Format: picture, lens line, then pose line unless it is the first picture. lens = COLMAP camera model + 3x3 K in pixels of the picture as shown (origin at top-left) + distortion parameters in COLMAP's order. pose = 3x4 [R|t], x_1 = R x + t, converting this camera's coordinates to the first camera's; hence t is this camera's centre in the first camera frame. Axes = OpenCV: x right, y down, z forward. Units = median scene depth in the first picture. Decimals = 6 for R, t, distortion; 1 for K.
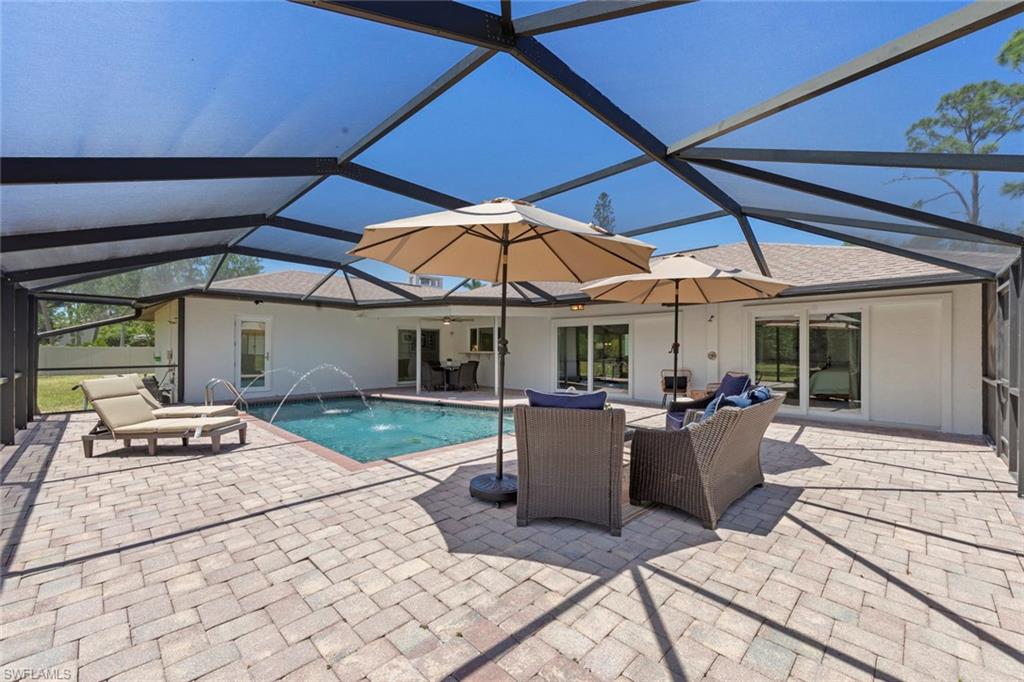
lens RADIAL K [[404.5, 0, 509.7], [0, 404.5, 336.4], [0, 0, 1]] dist [0.007673, -0.000044]
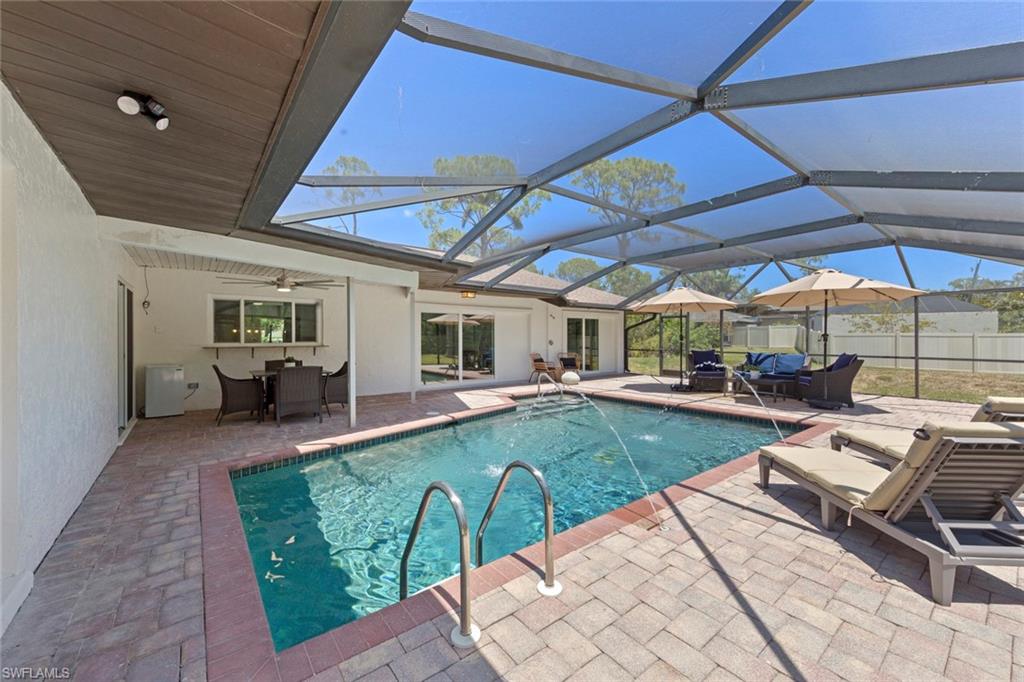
lens RADIAL K [[399.4, 0, 512.3], [0, 399.4, 337.3], [0, 0, 1]] dist [0.009328, -0.000127]
pose [[0.135182, -0.008490, 0.990784, -0.780134], [-0.034403, 0.999320, 0.013257, 0.012066], [-0.990223, -0.035878, 0.134798, 0.786023]]
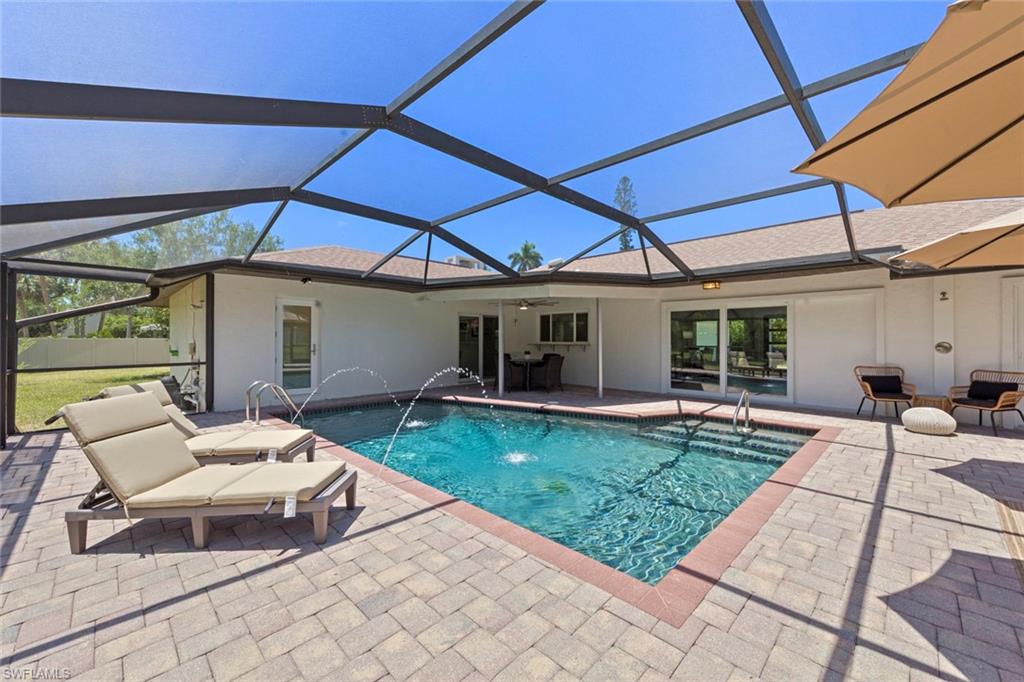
lens RADIAL K [[399.4, 0, 512.3], [0, 399.4, 337.3], [0, 0, 1]] dist [0.009328, -0.000127]
pose [[0.999991, -0.004203, 0.000944, -0.226858], [0.004175, 0.999611, 0.027569, 0.004399], [-0.001060, -0.027565, 0.999619, 0.232789]]
